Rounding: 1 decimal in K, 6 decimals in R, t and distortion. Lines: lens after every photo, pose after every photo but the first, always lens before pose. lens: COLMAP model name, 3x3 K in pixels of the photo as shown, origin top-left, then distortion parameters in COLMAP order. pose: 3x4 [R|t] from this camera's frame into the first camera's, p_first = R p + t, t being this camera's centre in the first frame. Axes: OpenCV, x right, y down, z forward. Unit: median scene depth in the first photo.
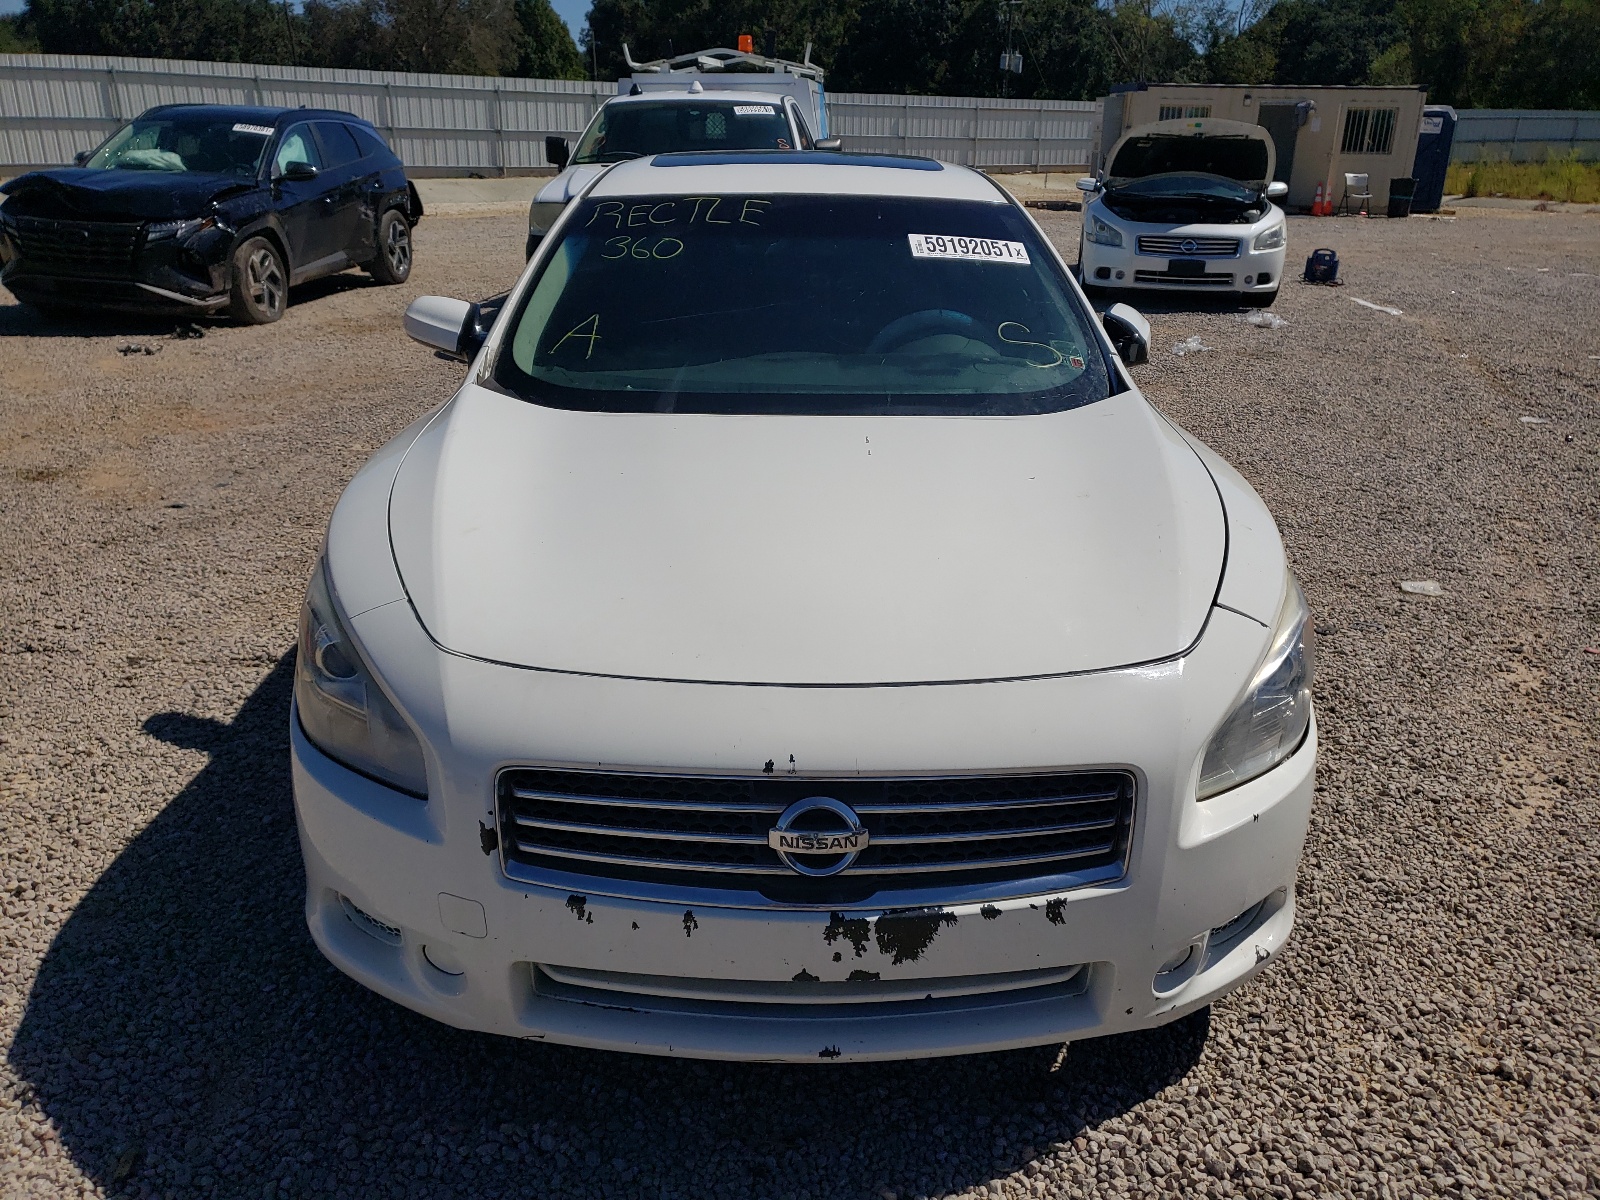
lens RADIAL K [[1215.5, 0, 800.0], [0, 1215.5, 600.0], [0, 0, 1]] dist [-0.004498, 0.051835]
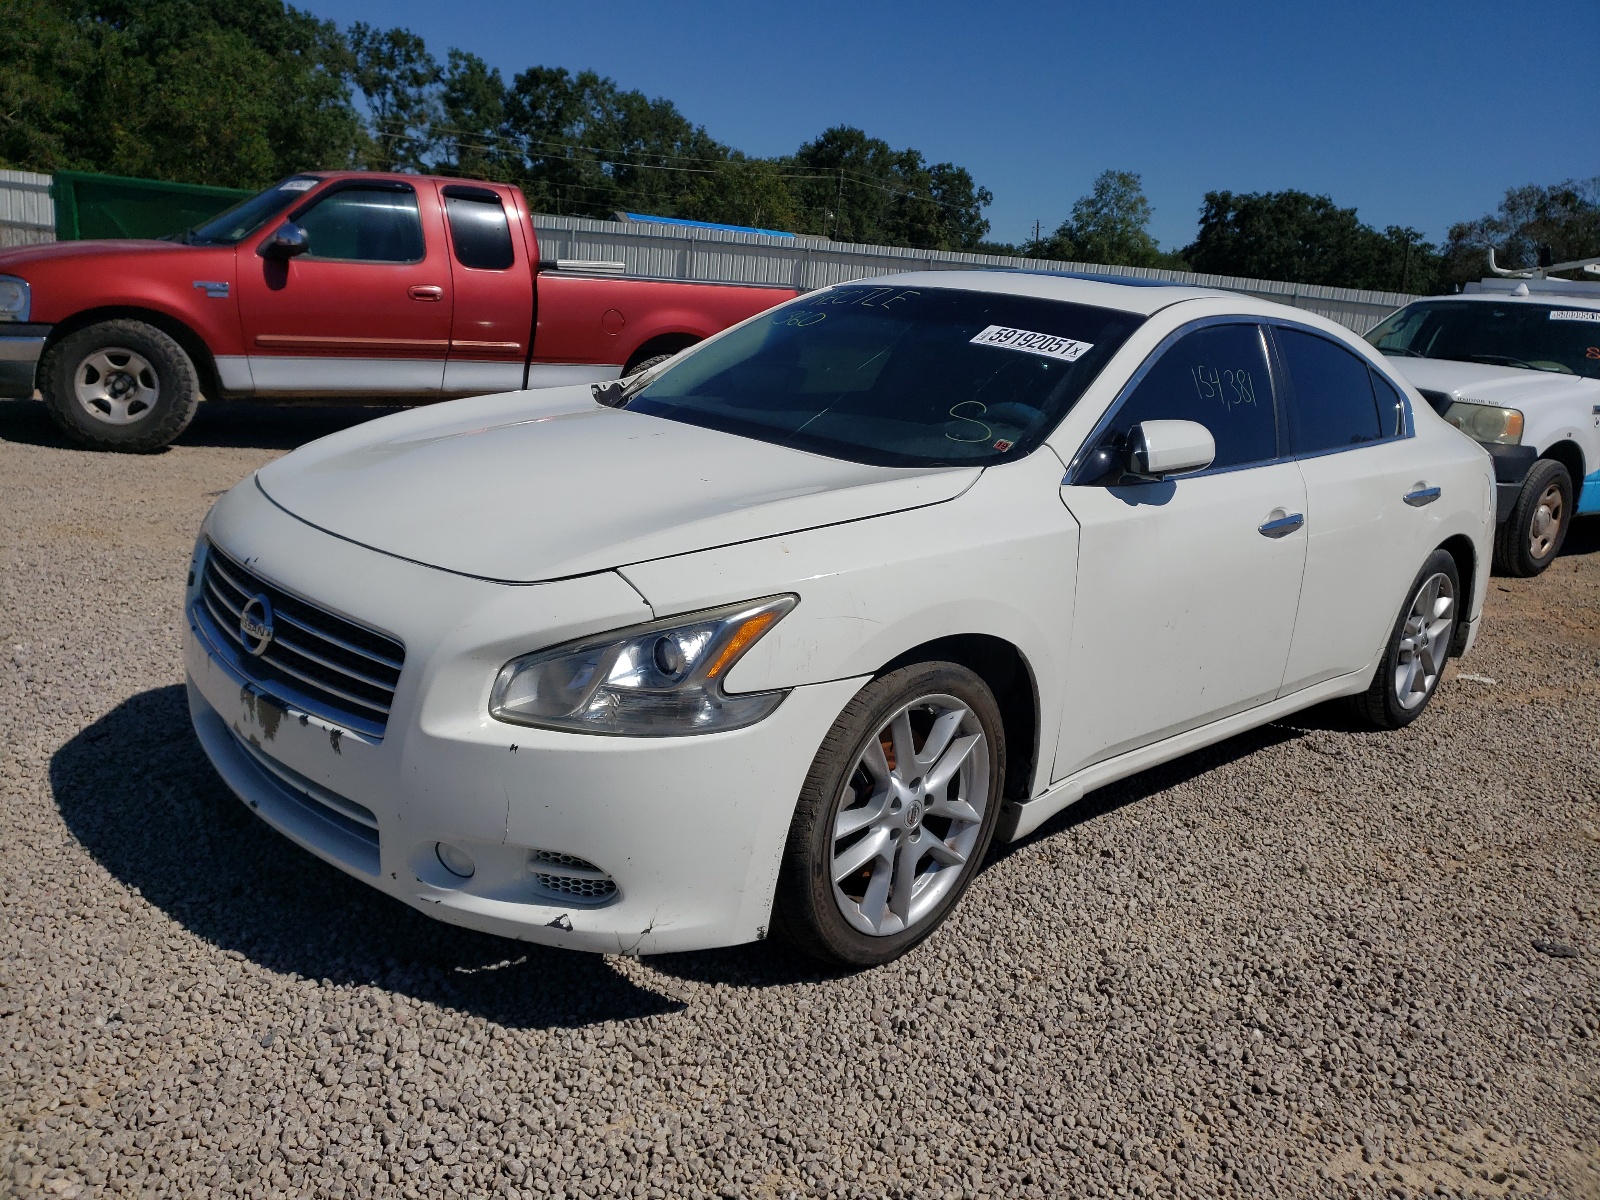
lens RADIAL K [[1241.0, 0, 800.0], [0, 1241.0, 600.0], [0, 0, 1]] dist [-0.011367, 0.000511]
pose [[0.685736, 0.225690, -0.691976, 0.205873], [-0.340146, 0.939877, -0.030536, 0.000671], [0.643480, 0.256312, 0.721275, 0.056138]]
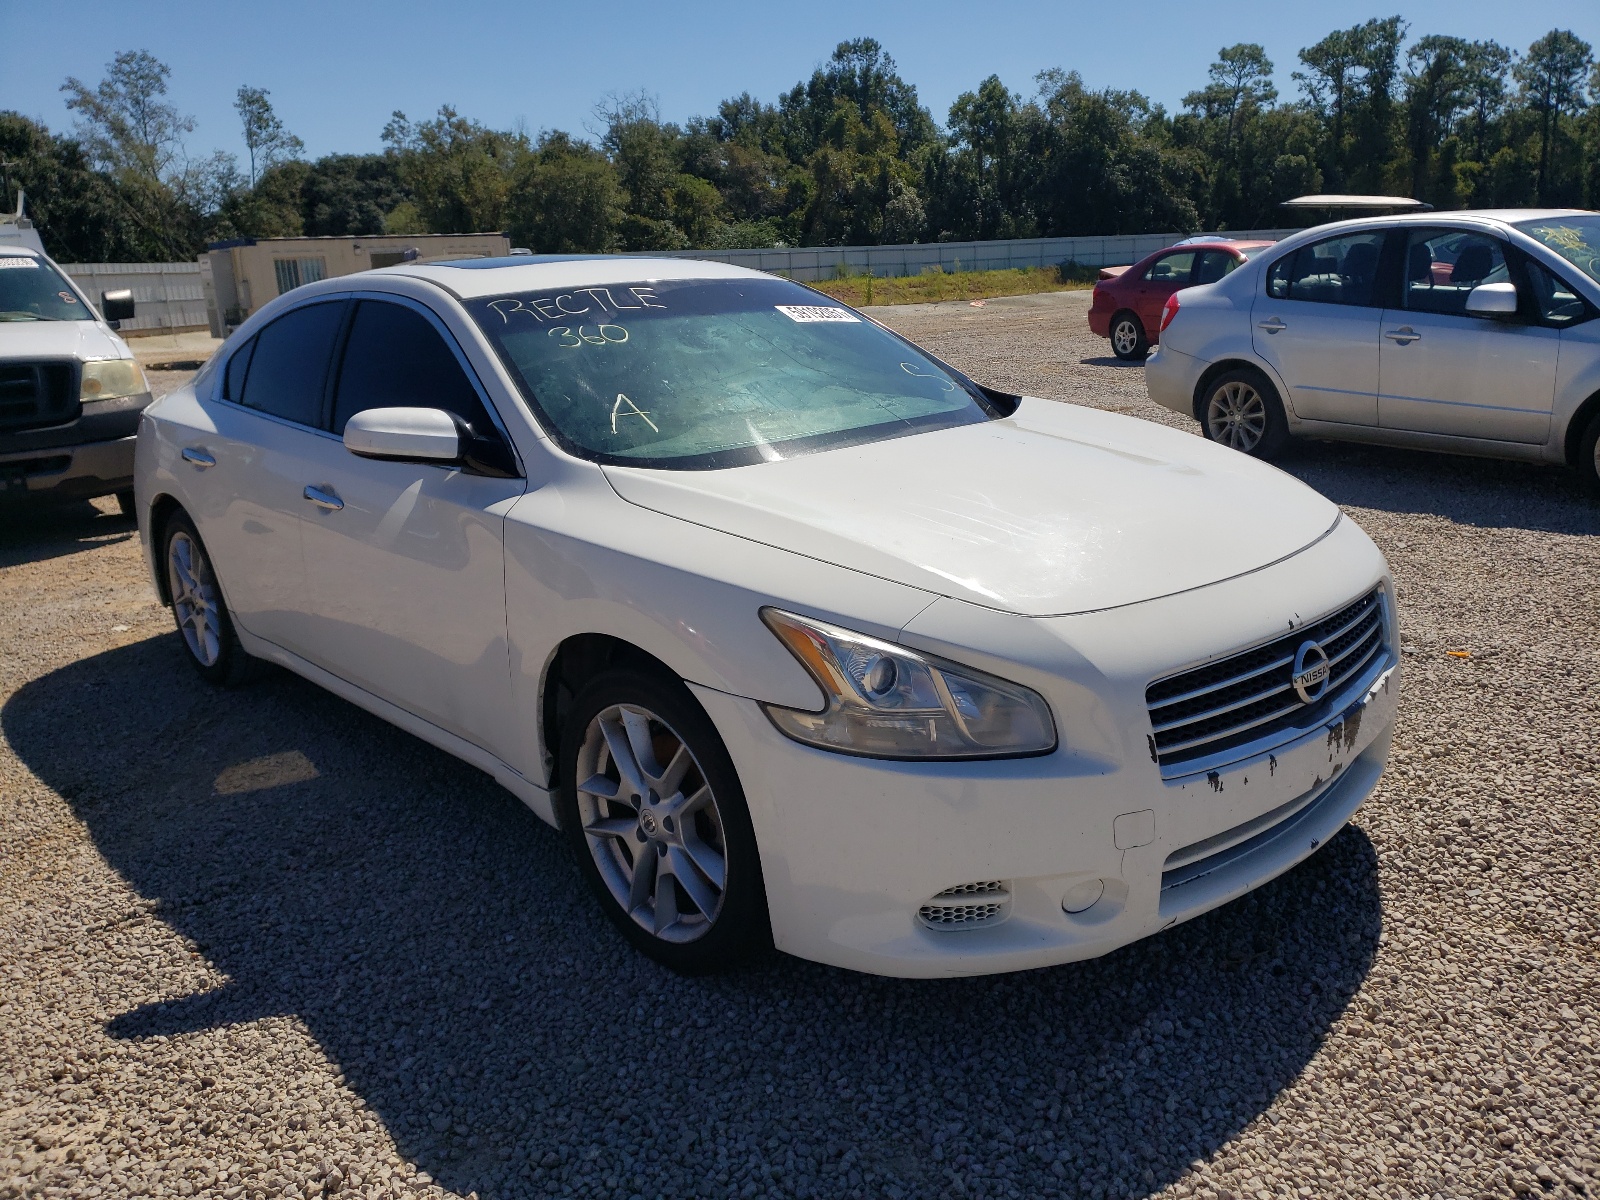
lens RADIAL K [[1241.0, 0, 800.0], [0, 1241.0, 600.0], [0, 0, 1]] dist [-0.011367, 0.000511]
pose [[0.751567, -0.217485, 0.622774, -0.185574], [0.289555, 0.957040, -0.015219, -0.003555], [-0.592709, 0.191766, 0.782254, 0.035801]]
